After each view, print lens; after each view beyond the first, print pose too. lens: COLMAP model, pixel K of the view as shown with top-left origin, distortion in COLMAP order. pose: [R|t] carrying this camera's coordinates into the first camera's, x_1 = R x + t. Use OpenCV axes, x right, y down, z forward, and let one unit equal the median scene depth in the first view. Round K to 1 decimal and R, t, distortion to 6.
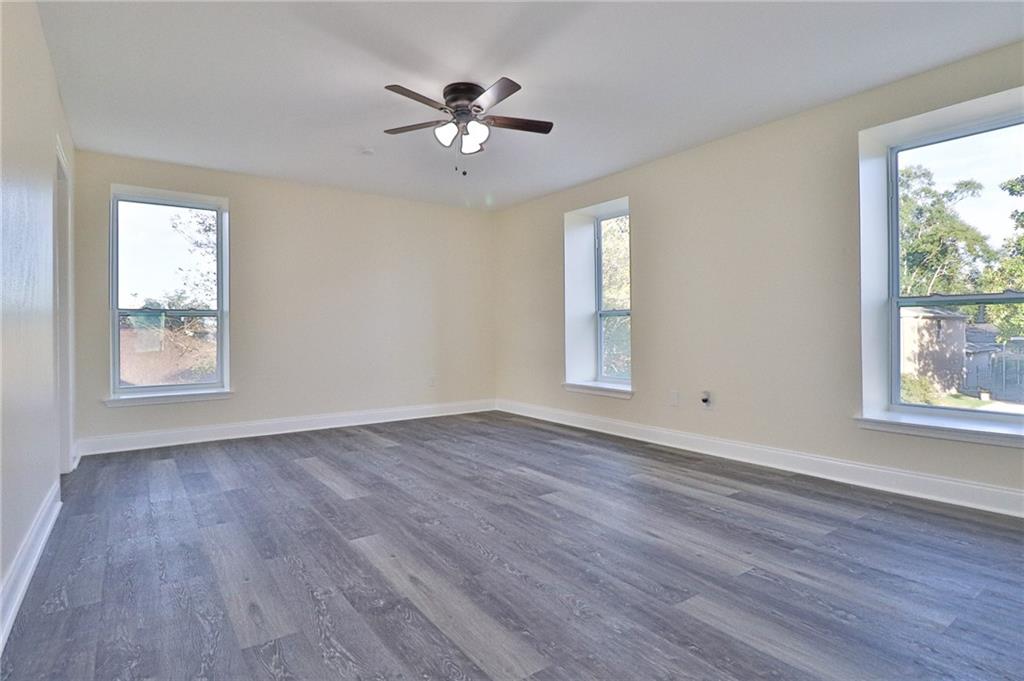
lens RADIAL K [[526.0, 0, 512.1], [0, 526.0, 339.8], [0, 0, 1]] dist [0.002792, -0.001436]
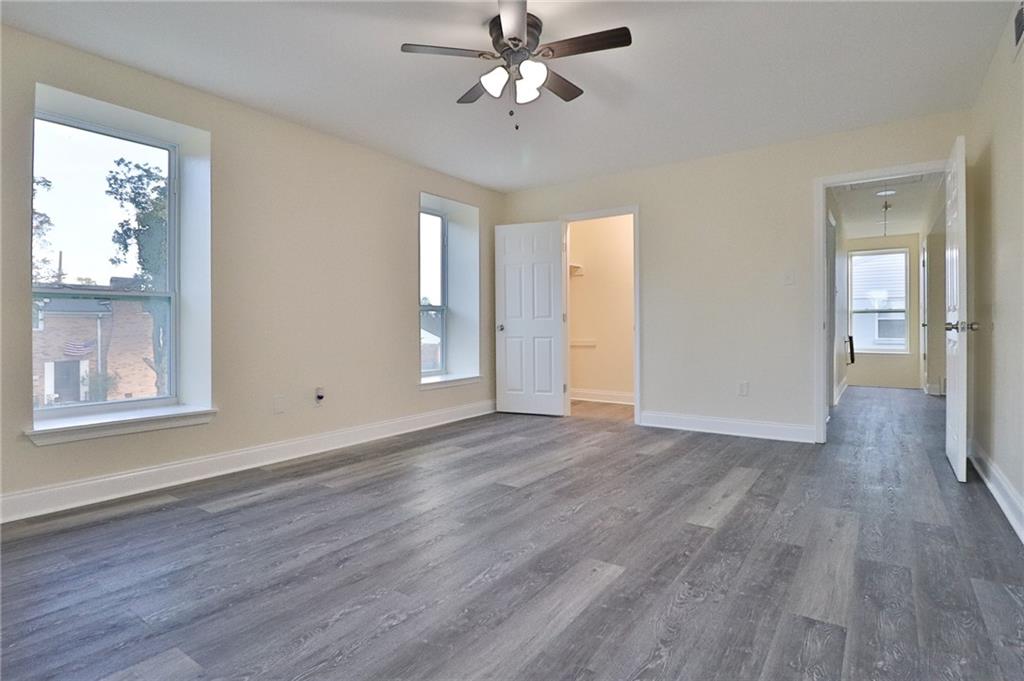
lens RADIAL K [[526.0, 0, 512.1], [0, 526.0, 331.8], [0, 0, 1]] dist [0.002792, -0.001436]
pose [[-0.329376, -0.002643, 0.944195, -1.029170], [0.016469, 0.999828, 0.008544, -0.008789], [-0.944055, 0.018364, -0.329276, 1.539077]]
